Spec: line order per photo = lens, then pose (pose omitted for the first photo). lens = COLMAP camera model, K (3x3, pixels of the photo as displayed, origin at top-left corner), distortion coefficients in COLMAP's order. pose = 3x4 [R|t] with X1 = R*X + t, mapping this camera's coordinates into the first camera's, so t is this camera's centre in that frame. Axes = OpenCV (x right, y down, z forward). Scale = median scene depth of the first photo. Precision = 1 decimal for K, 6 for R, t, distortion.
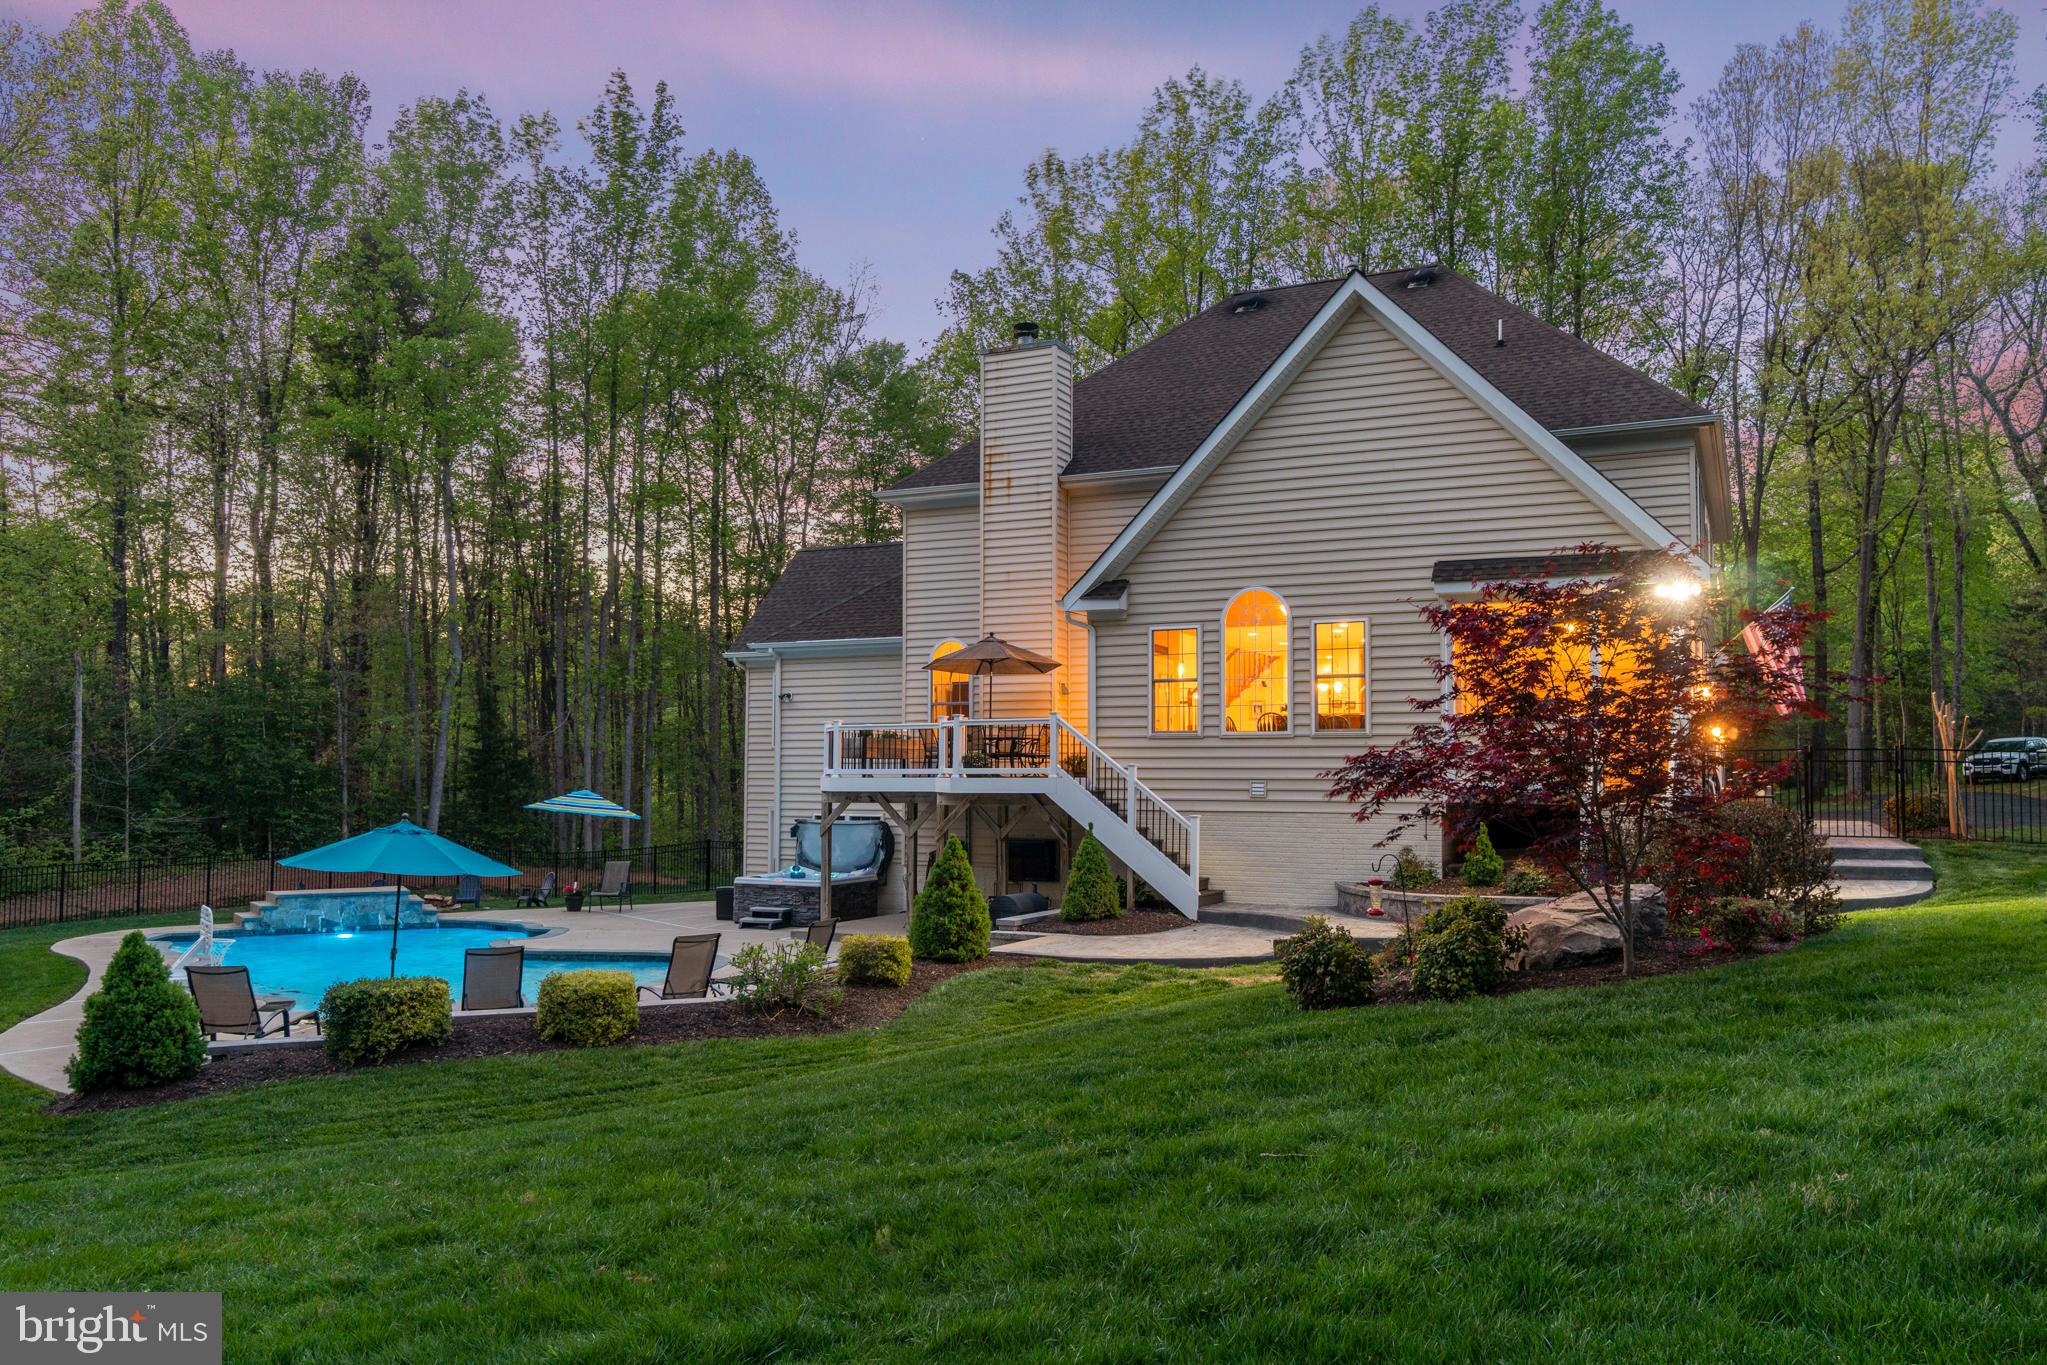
lens RADIAL K [[1514.7, 0, 1023.5], [0, 1514.7, 682.5], [0, 0, 1]] dist [-0.005816, -0.005394]
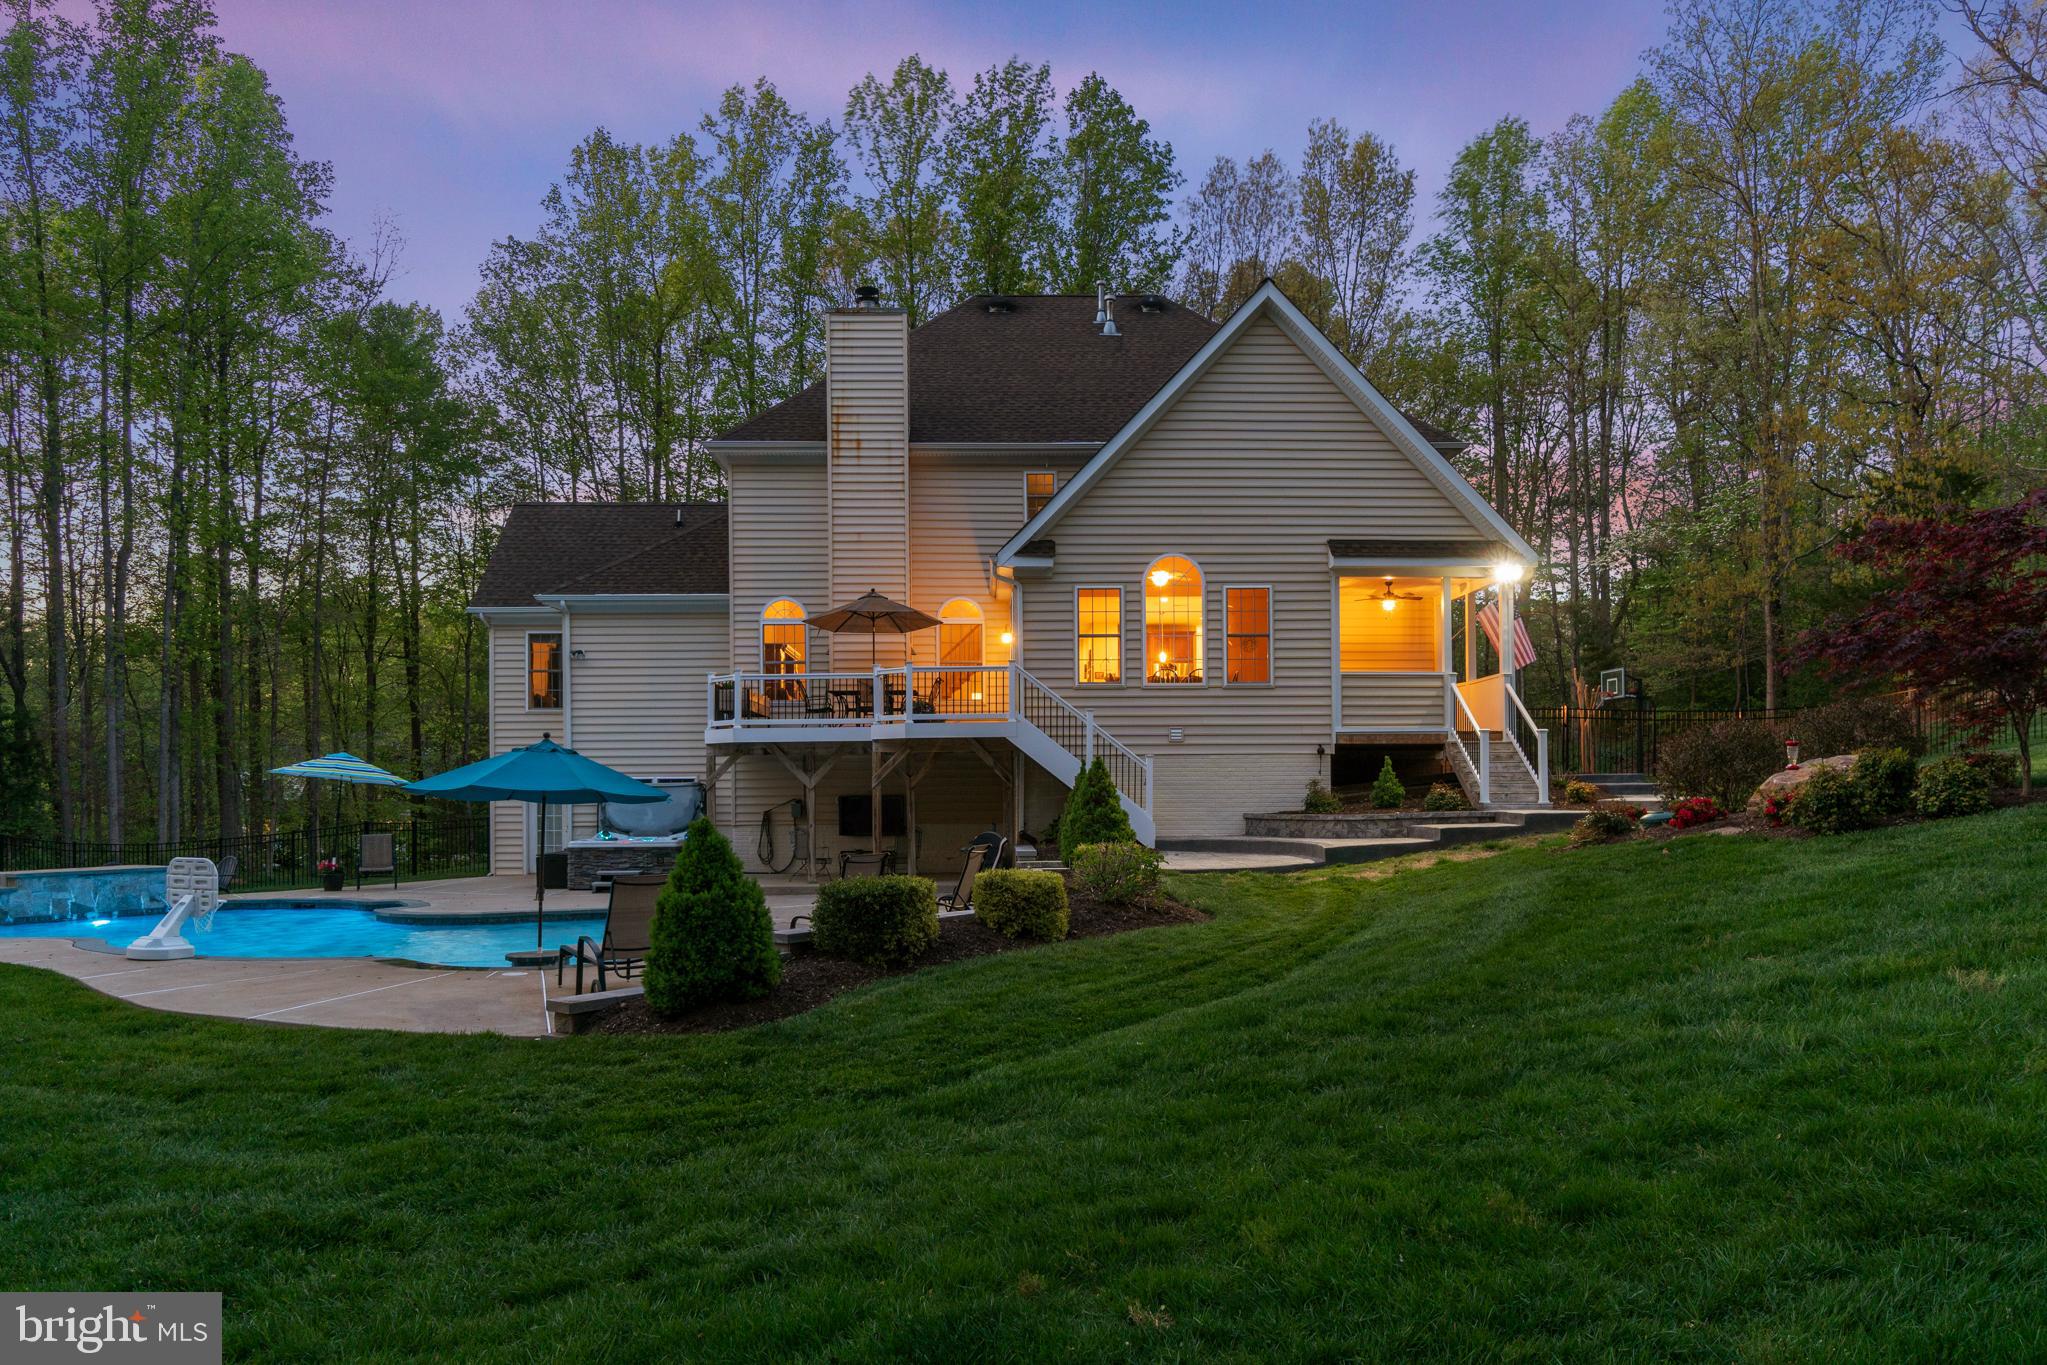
lens RADIAL K [[1400.7, 0, 1020.1], [0, 1400.7, 774.1], [0, 0, 1]] dist [-0.000973, -0.002044]
pose [[0.883720, -0.005831, 0.467980, -0.355370], [-0.016007, 0.998961, 0.042675, 0.047066], [-0.467742, -0.045204, 0.882708, 0.112233]]
